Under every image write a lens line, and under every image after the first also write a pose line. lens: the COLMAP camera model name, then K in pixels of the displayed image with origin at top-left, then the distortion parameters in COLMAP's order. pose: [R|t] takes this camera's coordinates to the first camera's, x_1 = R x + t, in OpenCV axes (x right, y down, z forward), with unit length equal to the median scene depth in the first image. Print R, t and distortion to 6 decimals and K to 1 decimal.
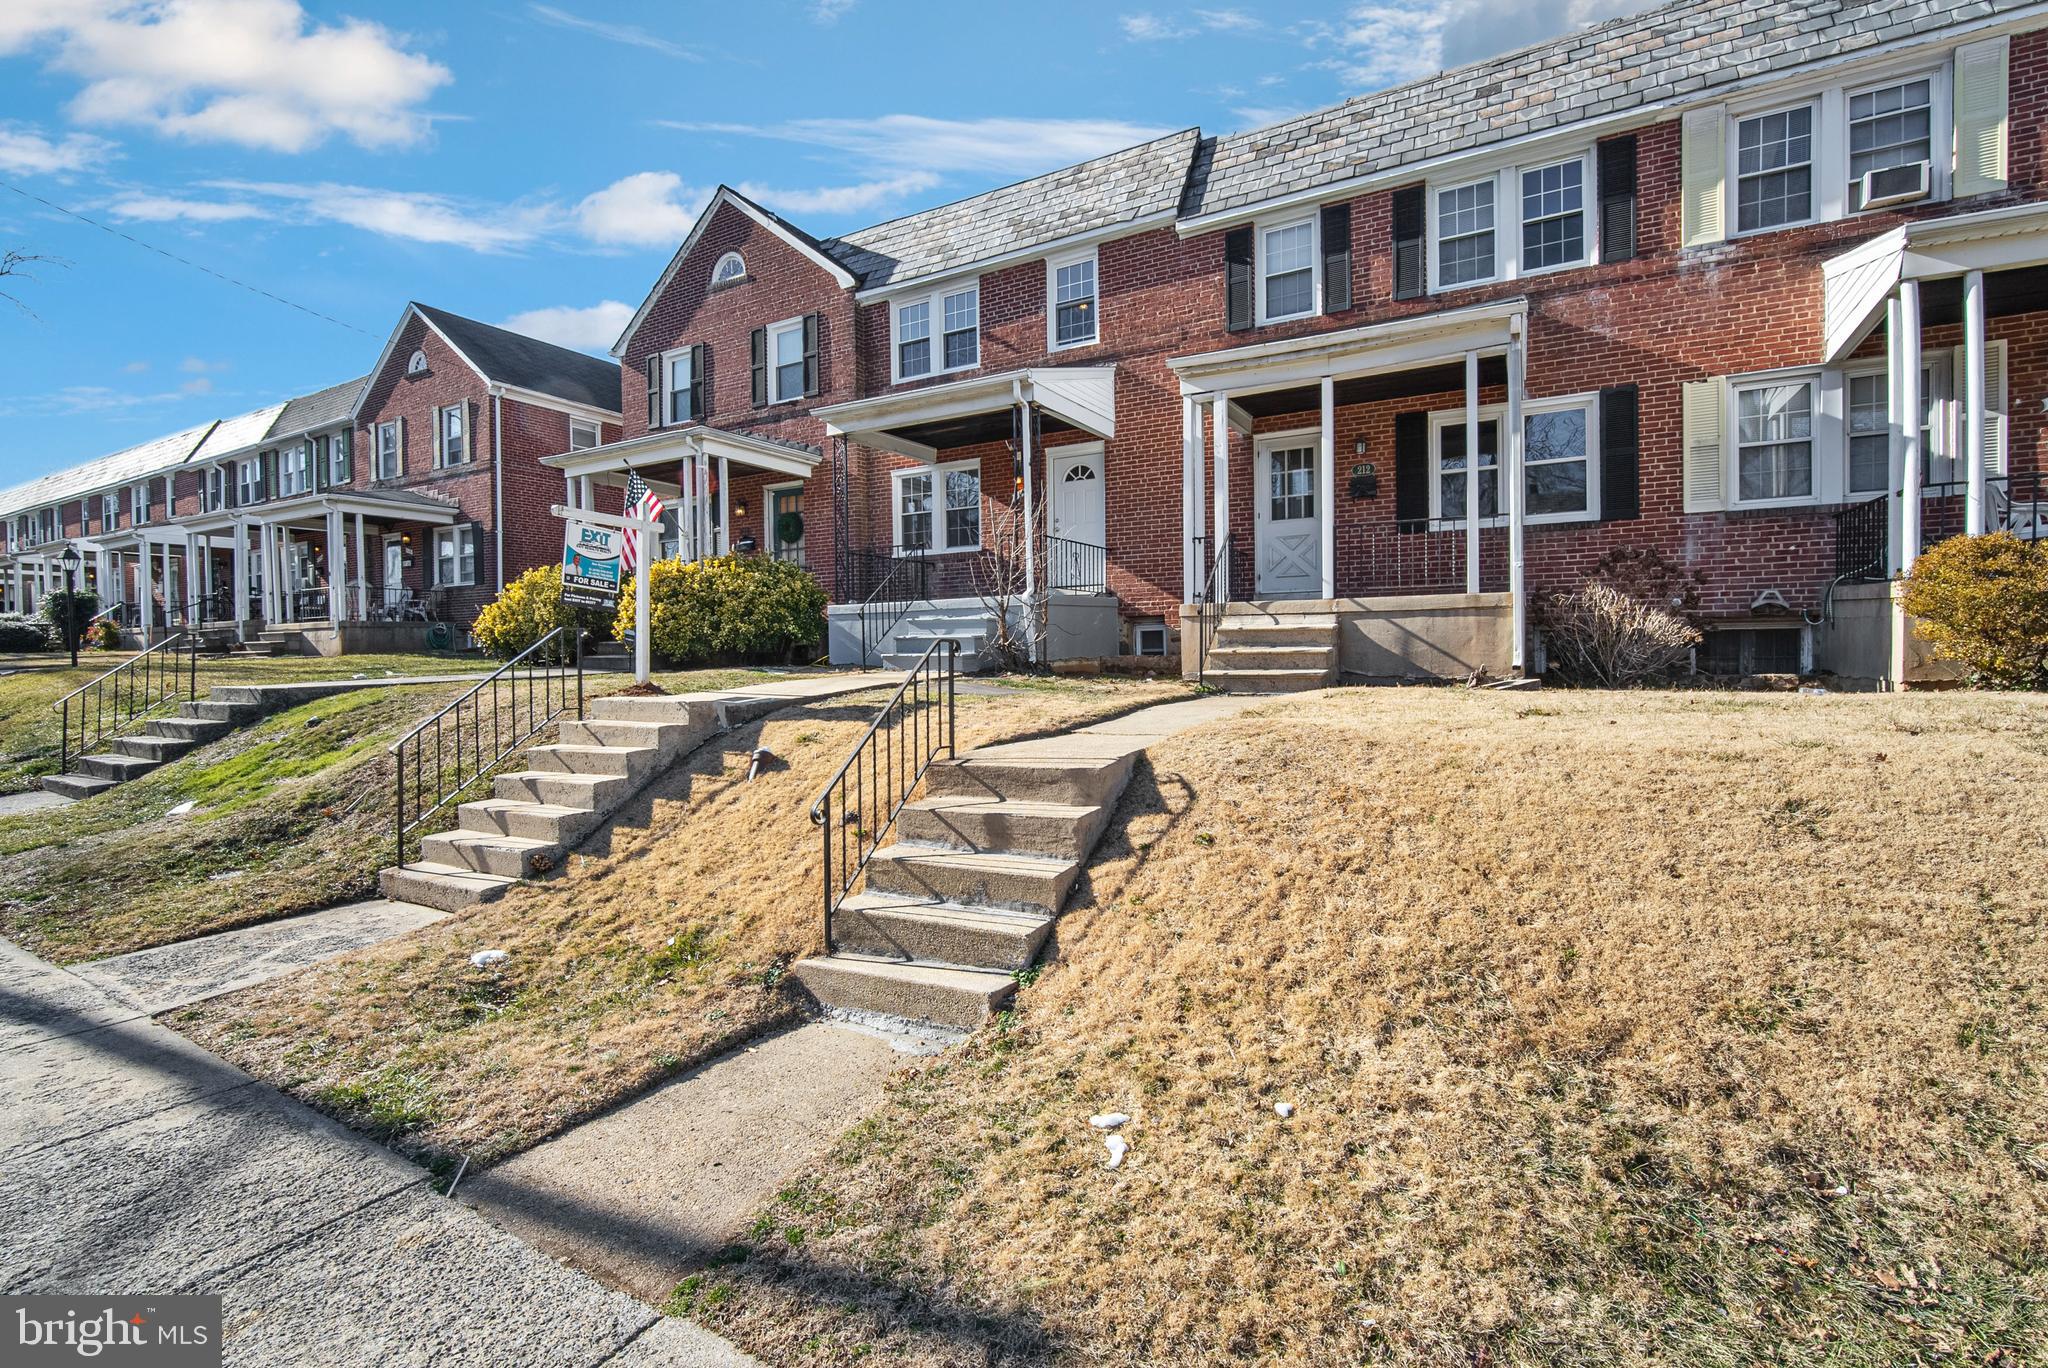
lens RADIAL K [[911.1, 0, 1030.2], [0, 911.1, 675.3], [0, 0, 1]] dist [-0.013184, 0.004031]
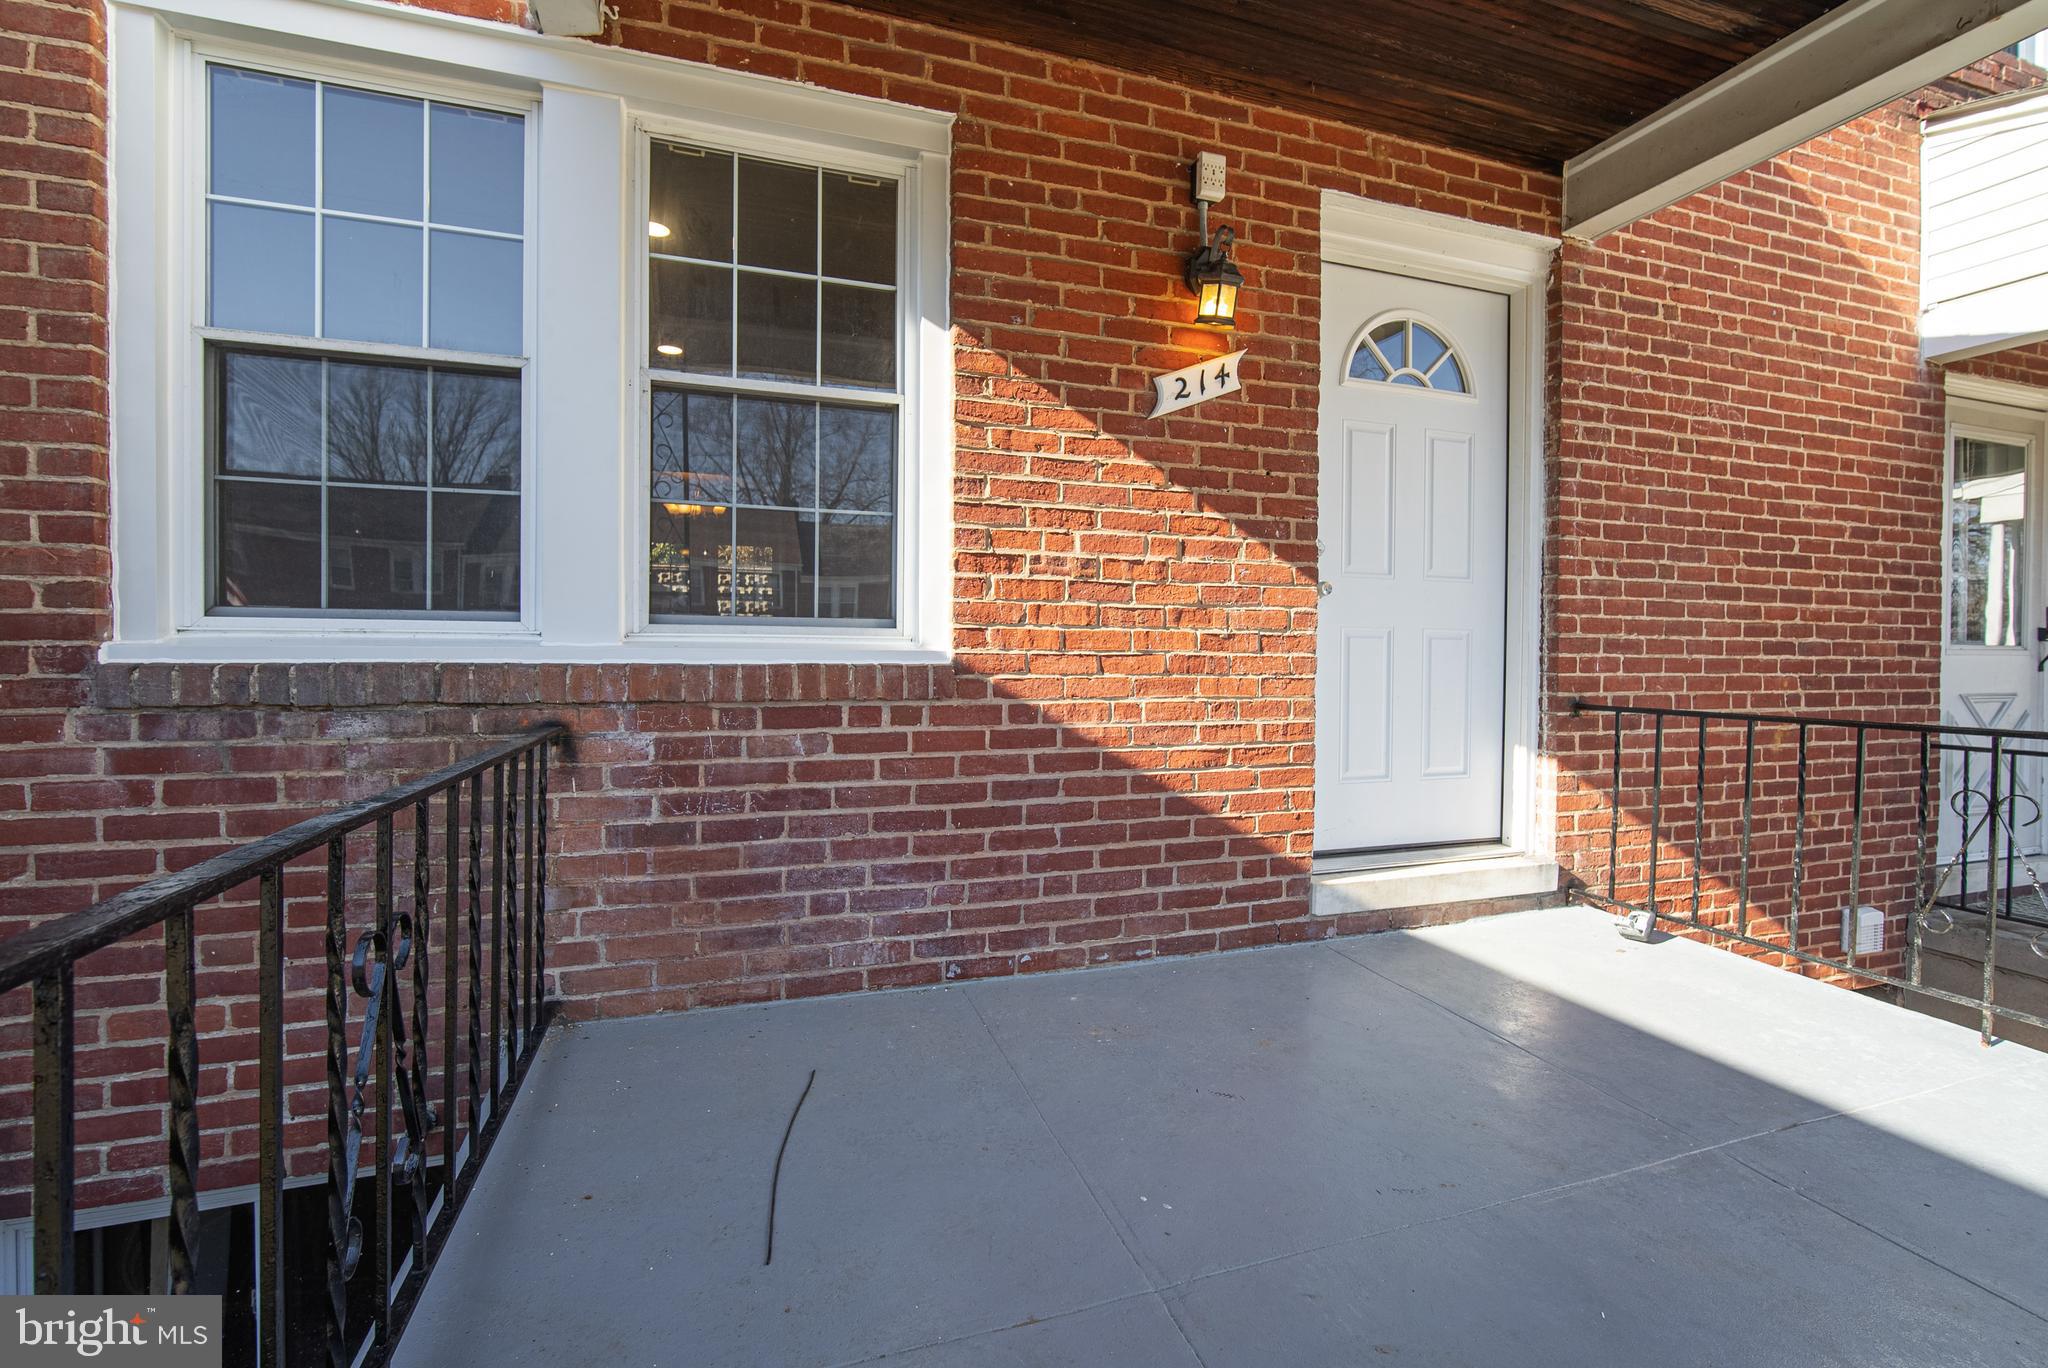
lens RADIAL K [[911.1, 0, 1028.1], [0, 911.1, 668.0], [0, 0, 1]] dist [-0.013184, 0.004031]
pose [[0.659802, 0.008184, 0.751395, -0.166139], [0.003939, 0.999889, -0.014350, -0.130573], [-0.751429, 0.012428, 0.659696, 0.856021]]
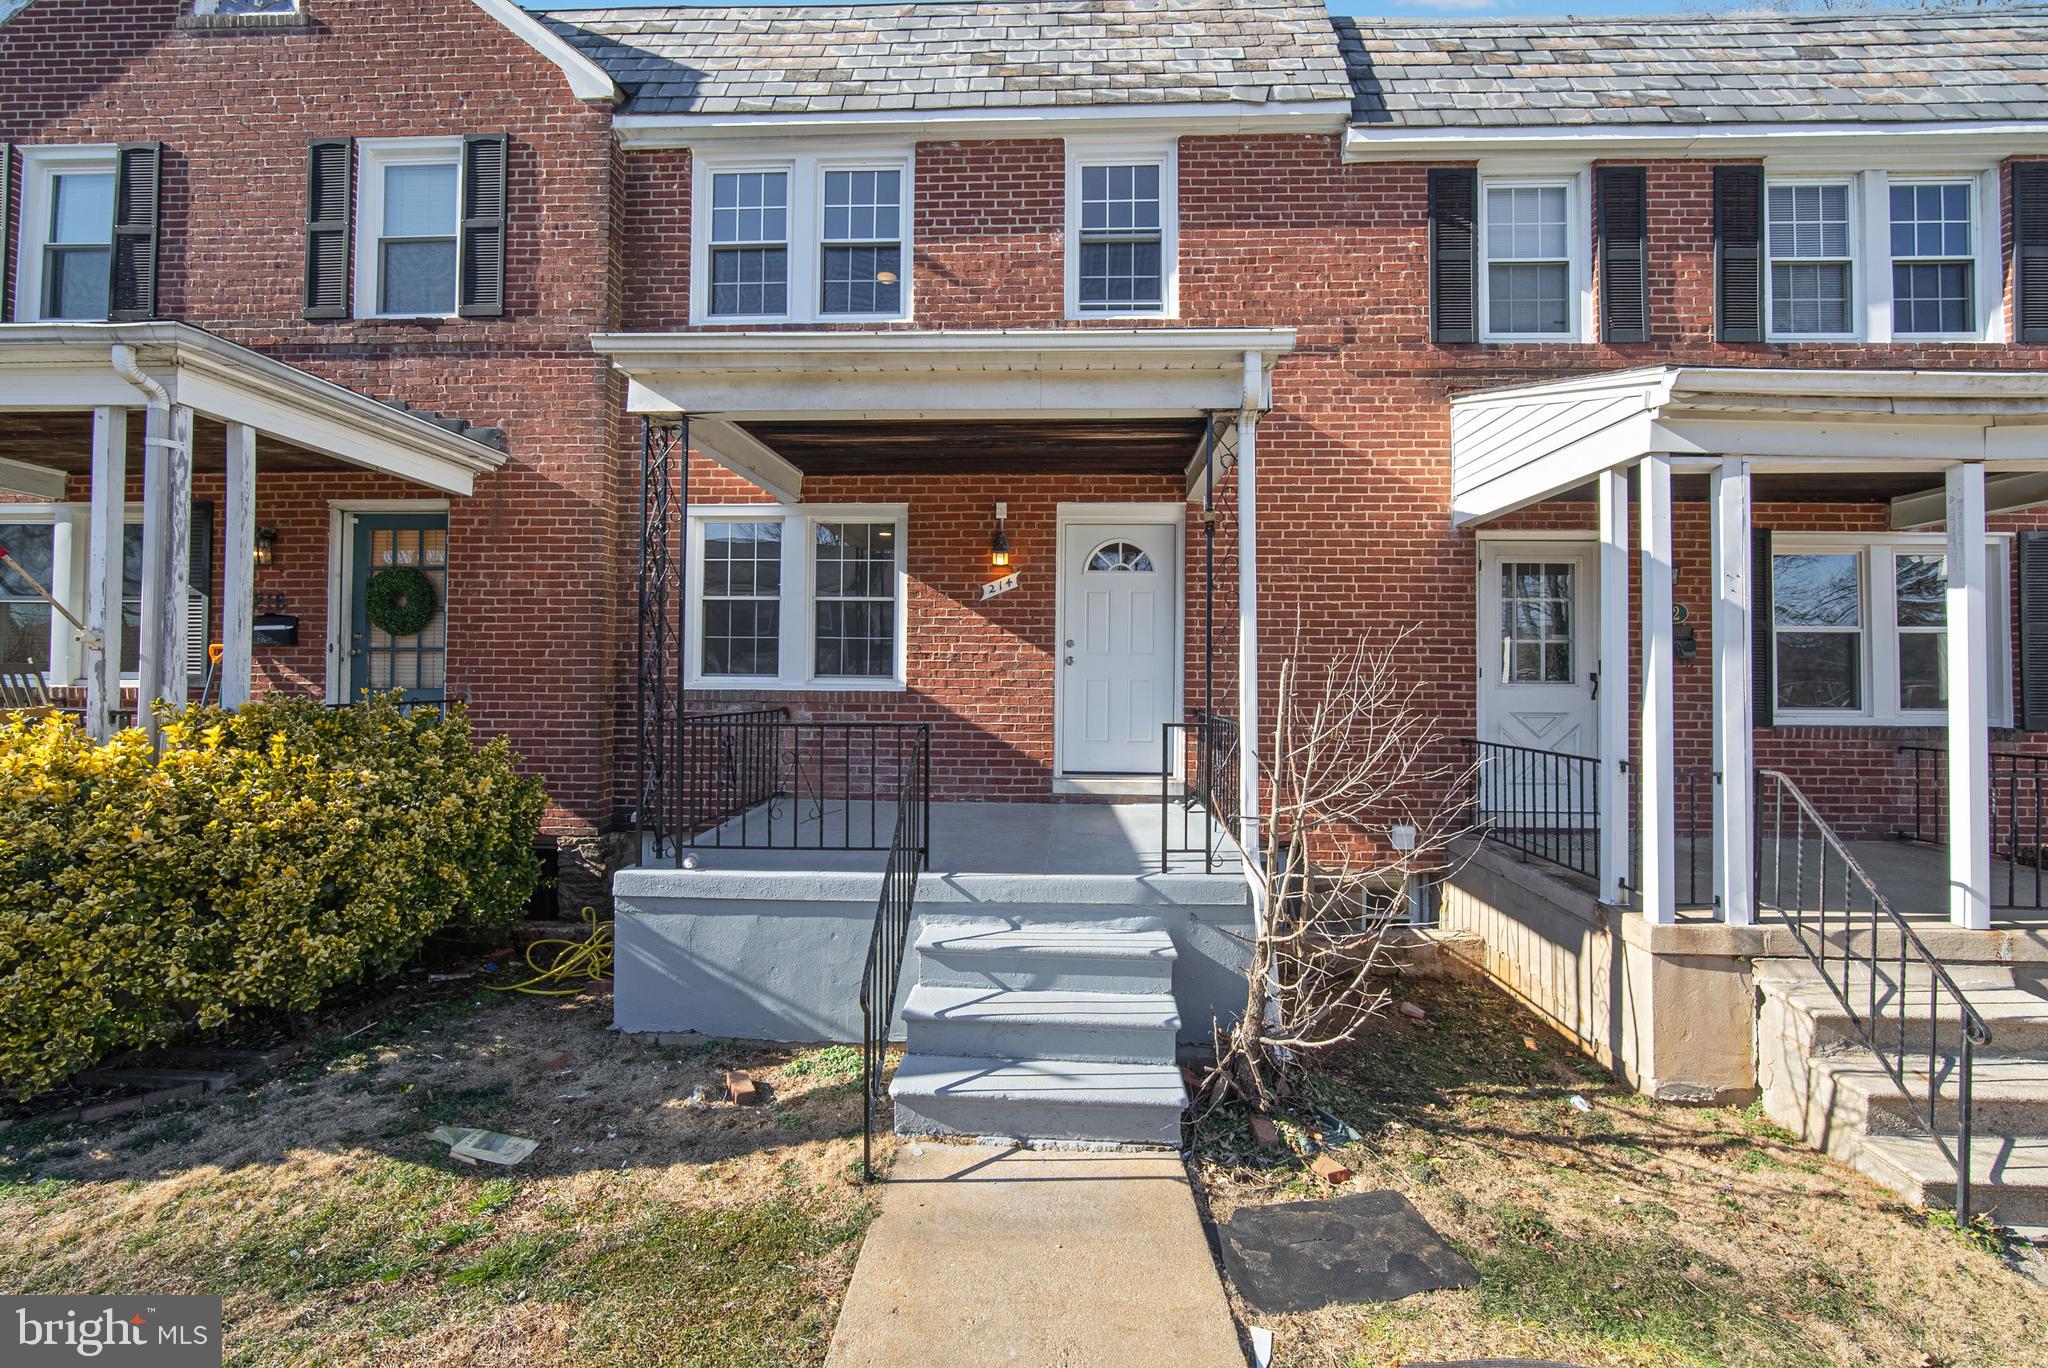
lens RADIAL K [[911.1, 0, 1033.3], [0, 911.1, 667.2], [0, 0, 1]] dist [-0.013184, 0.004031]
pose [[0.889827, 0.029228, 0.455361, -0.210167], [-0.009417, 0.998910, -0.045714, -0.124972], [-0.456200, 0.036390, 0.889133, 0.519612]]
